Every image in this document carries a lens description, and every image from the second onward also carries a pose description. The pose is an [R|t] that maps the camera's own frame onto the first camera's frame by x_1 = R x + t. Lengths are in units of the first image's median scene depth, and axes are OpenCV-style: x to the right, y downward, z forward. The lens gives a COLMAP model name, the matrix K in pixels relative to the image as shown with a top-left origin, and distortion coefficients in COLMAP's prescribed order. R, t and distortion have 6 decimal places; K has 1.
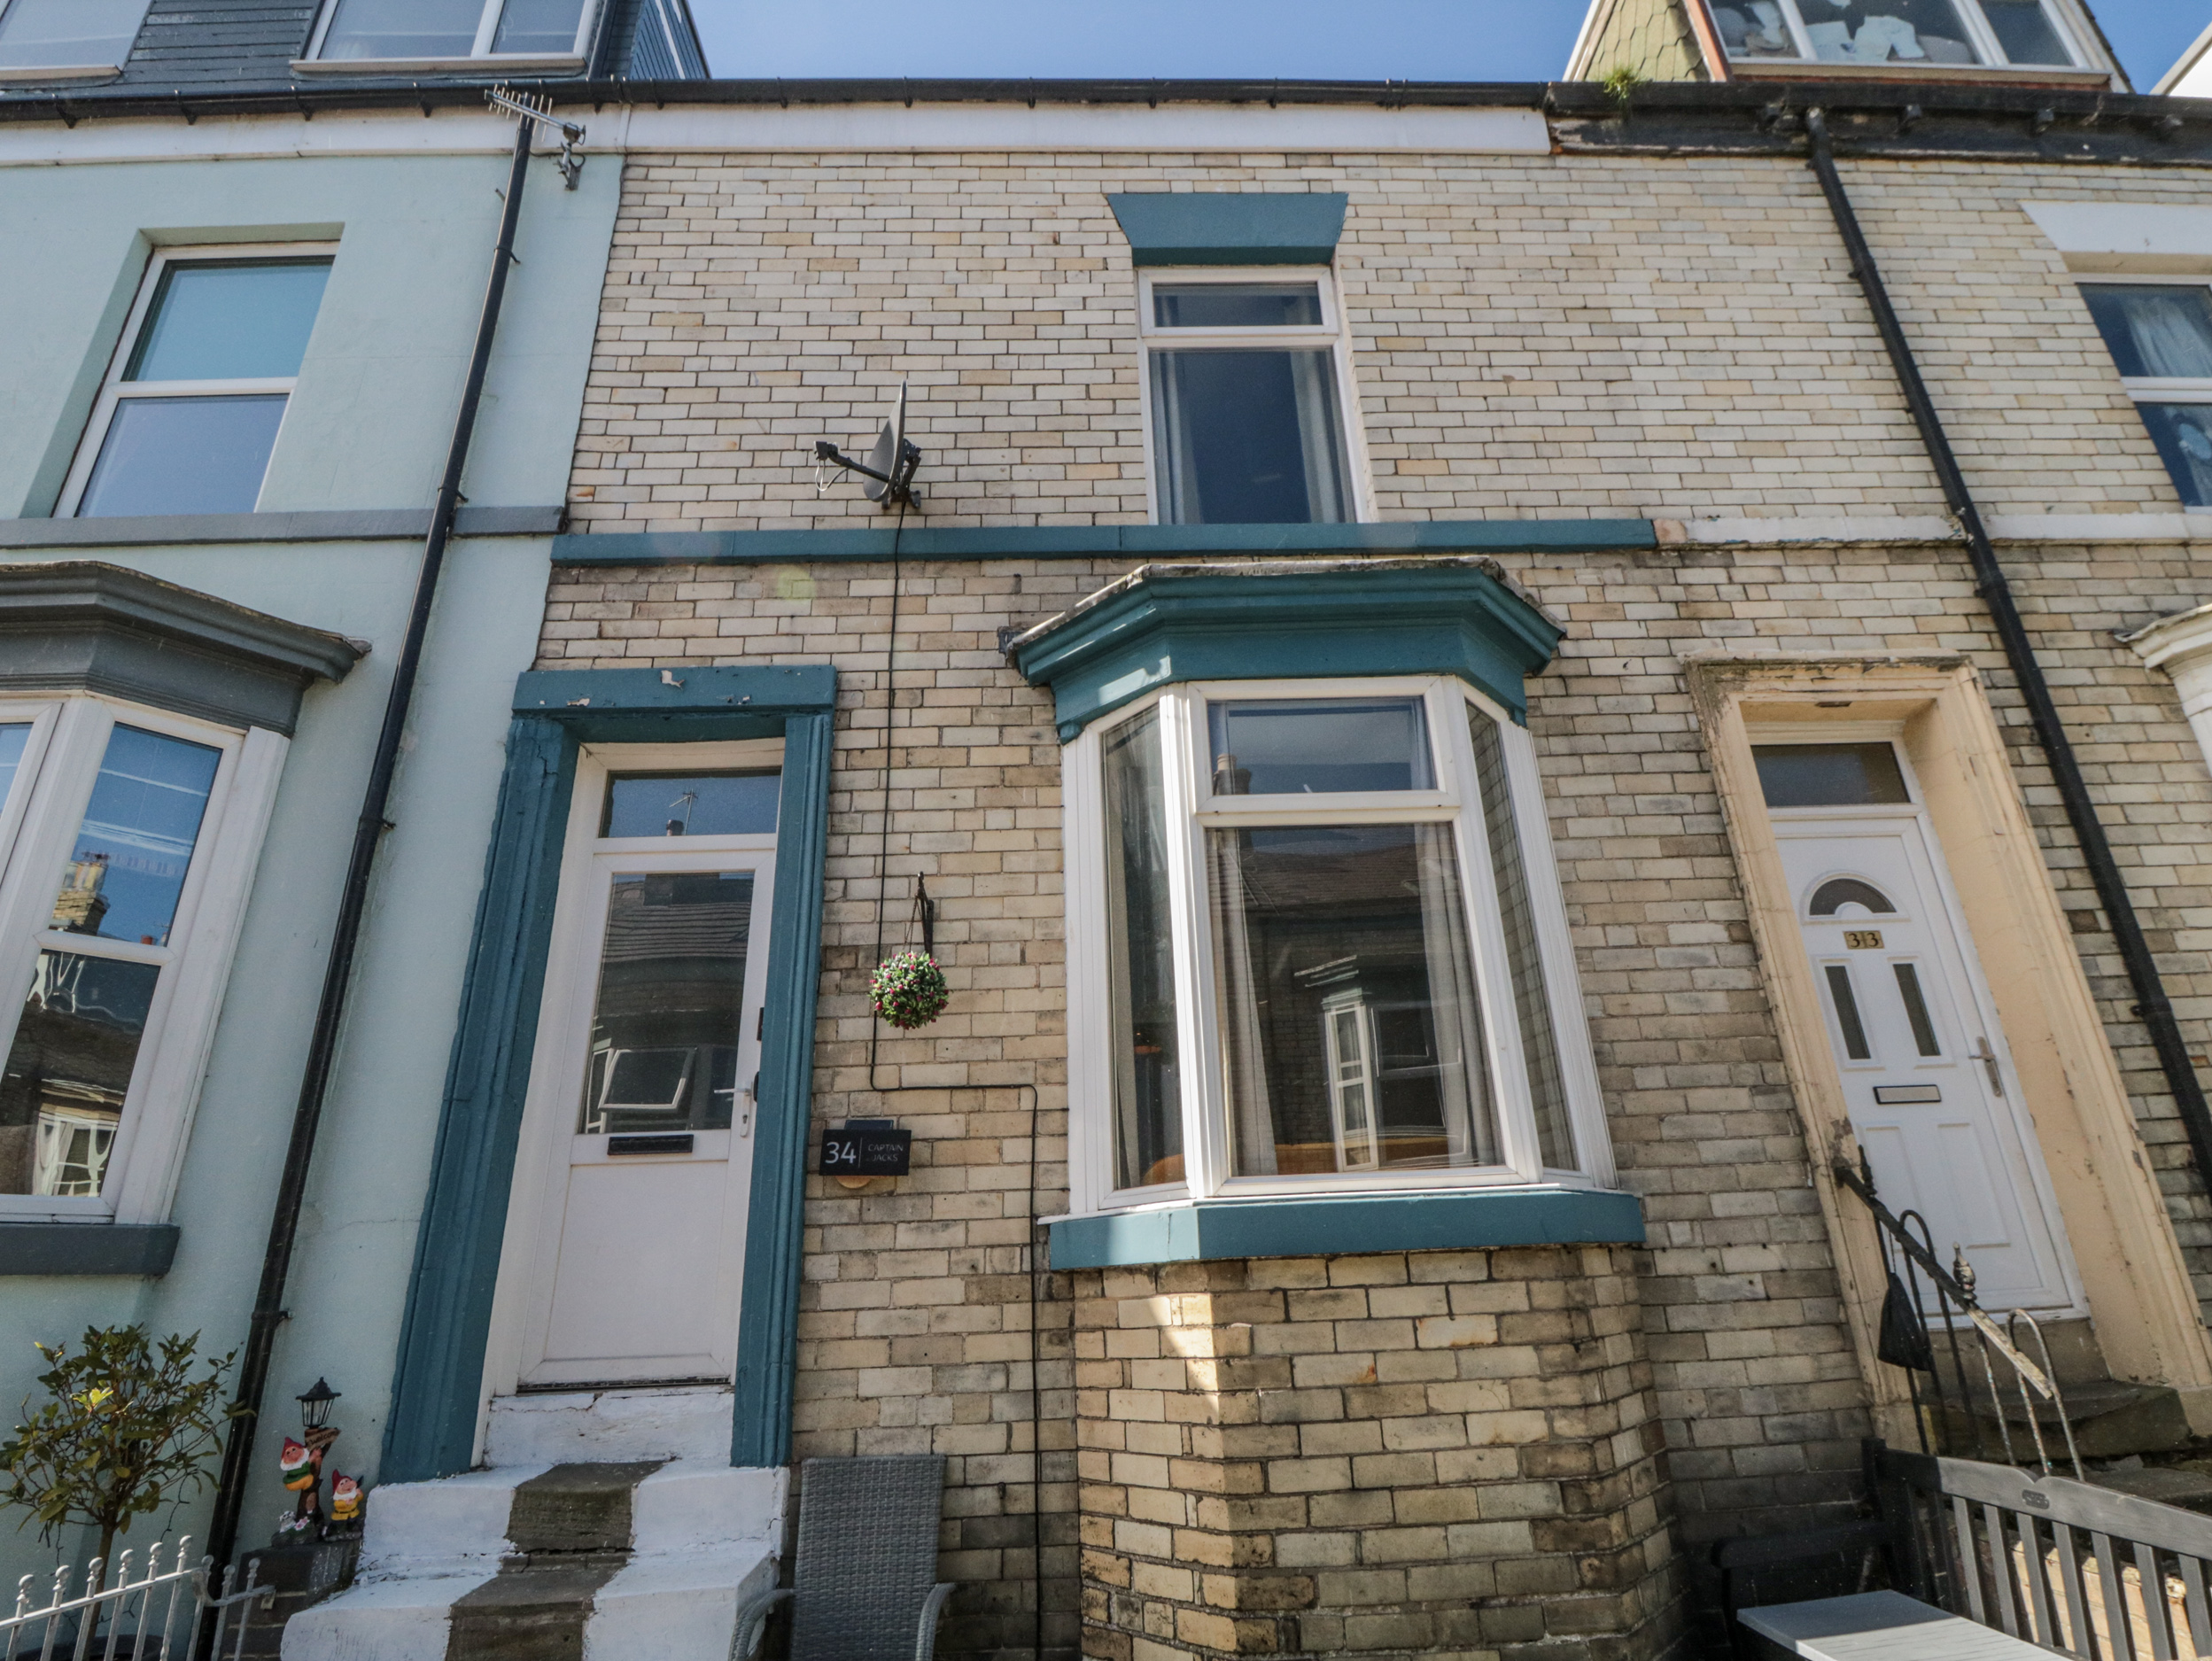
lens RADIAL K [[1114.3, 0, 1106.0], [0, 1114.3, 830.5], [0, 0, 1]] dist [0.002280, -0.013461]
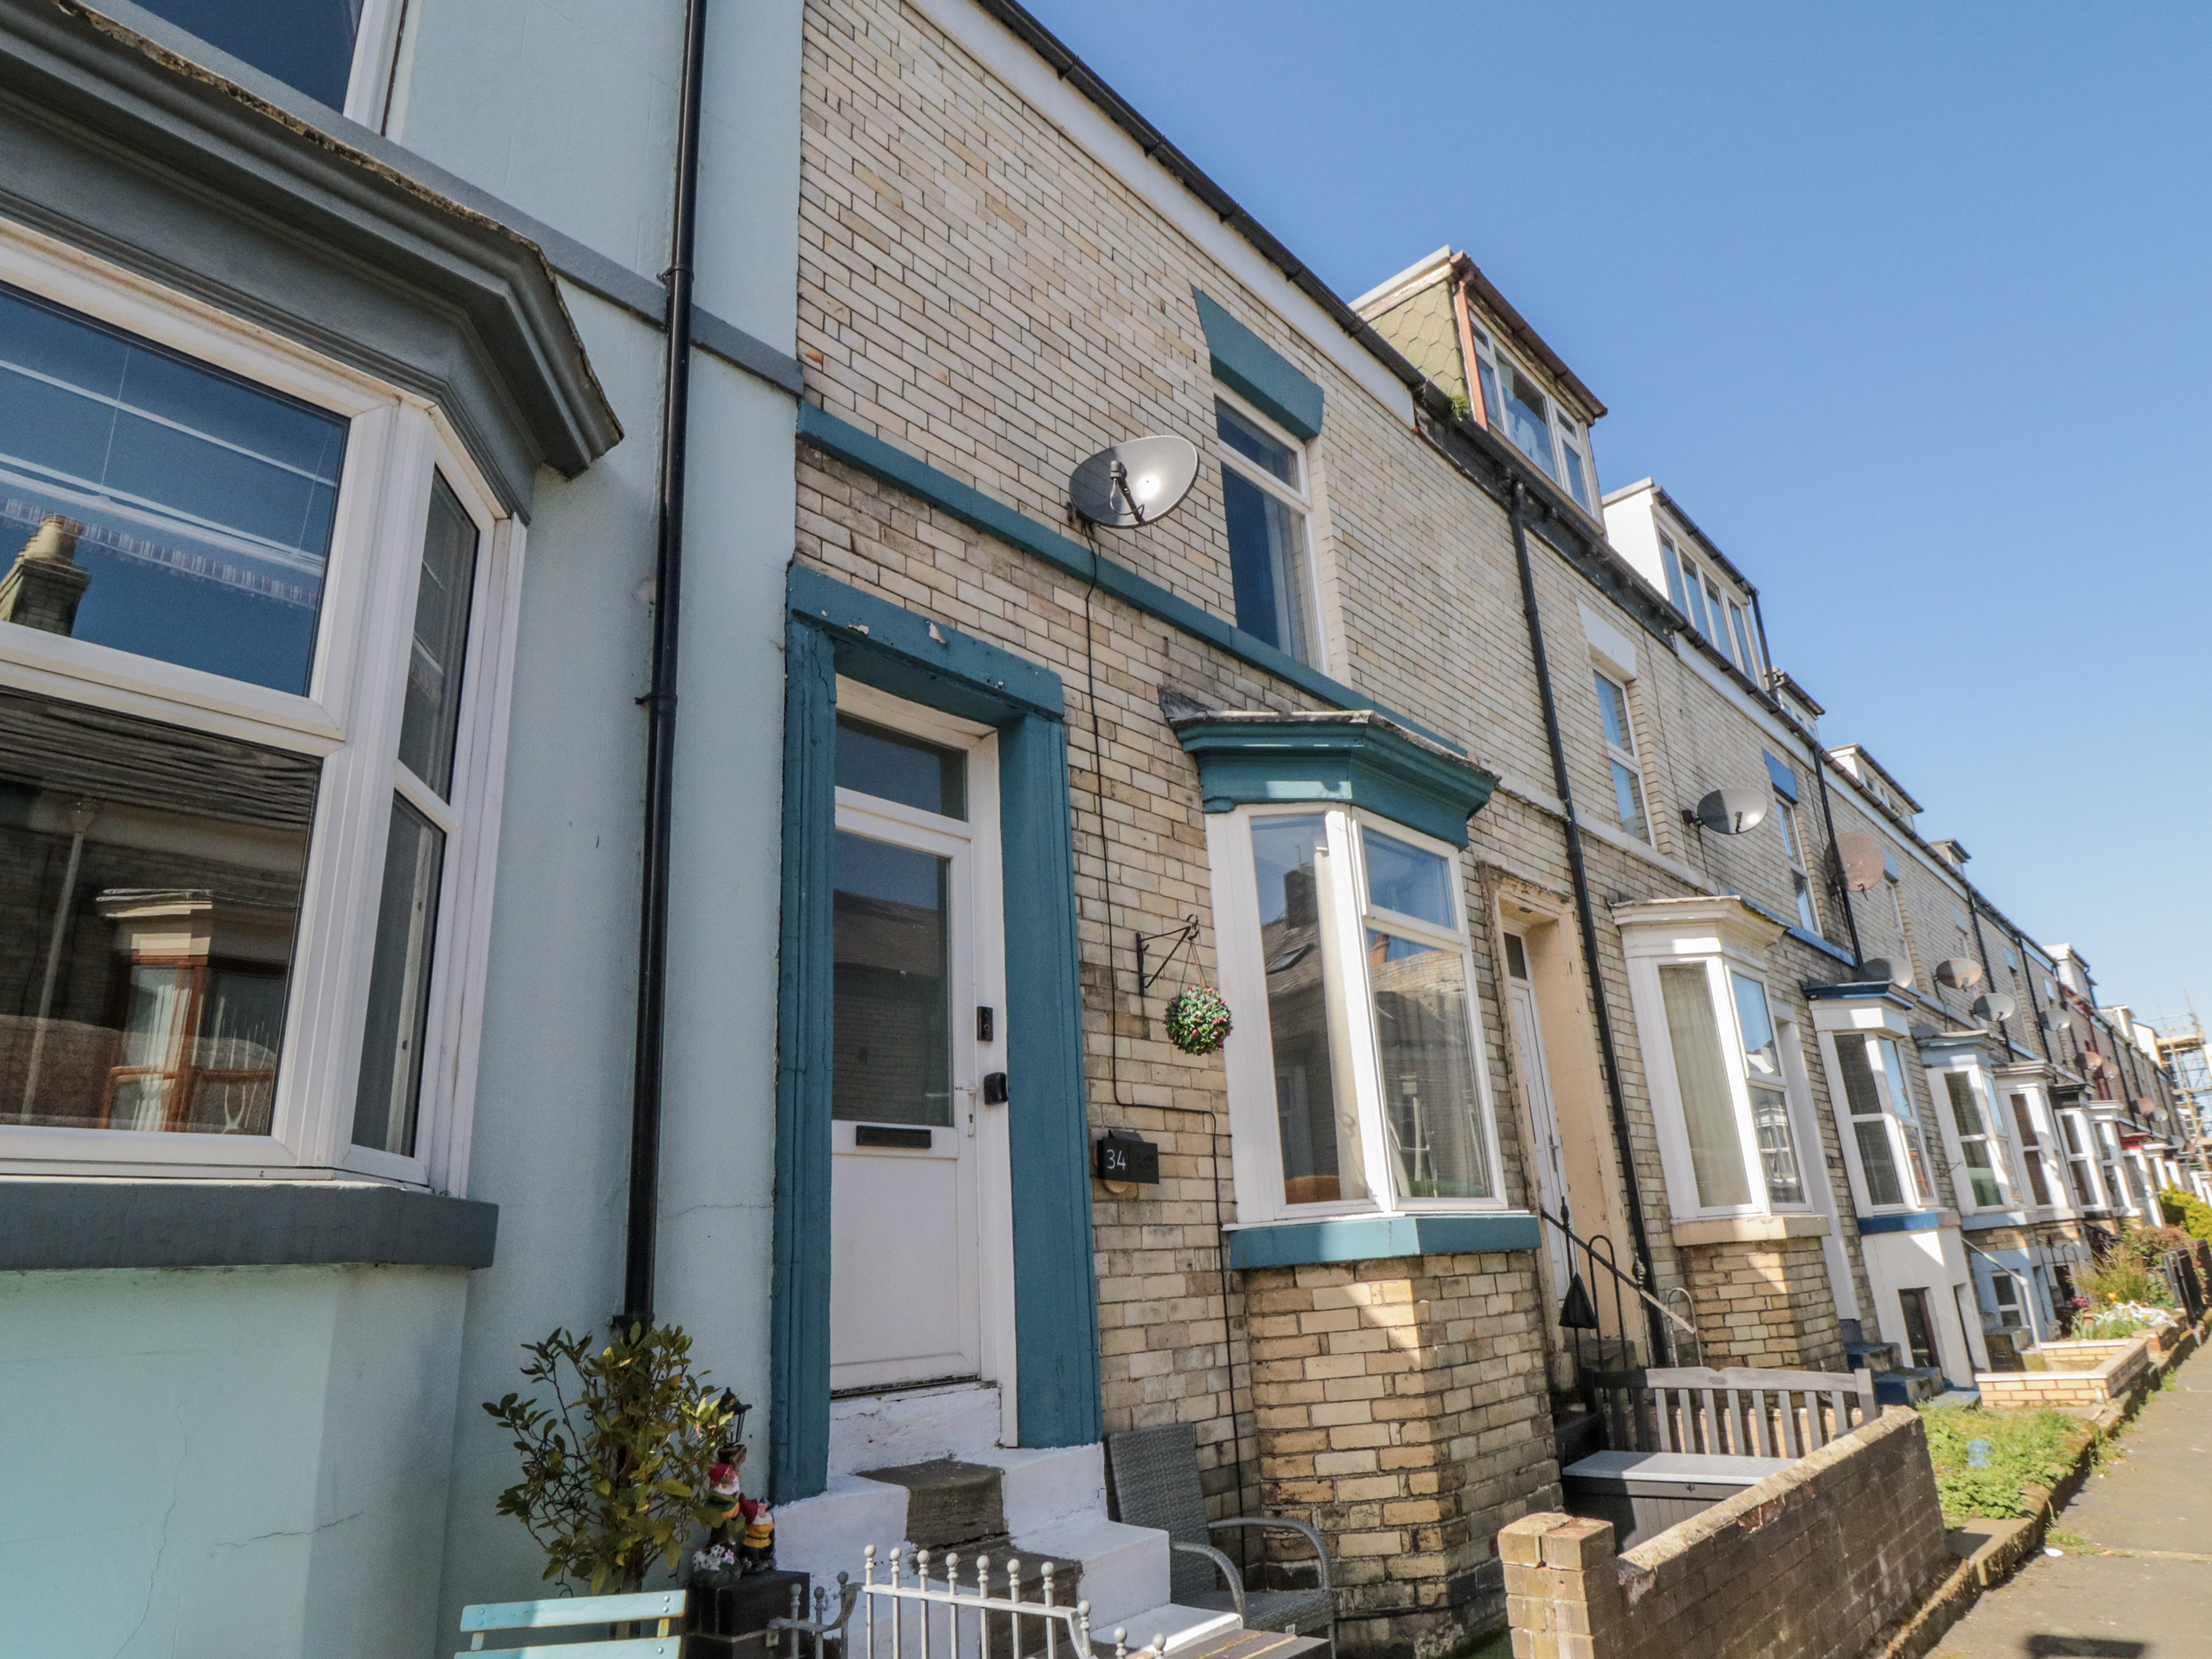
lens RADIAL K [[1324.9, 0, 1105.8], [0, 1324.9, 858.9], [0, 0, 1]] dist [-0.004195, -0.001125]
pose [[0.686378, 0.221997, 0.692533, -1.166807], [-0.240256, 0.968022, -0.072186, 0.100817], [-0.686412, -0.116839, 0.717765, 0.121967]]
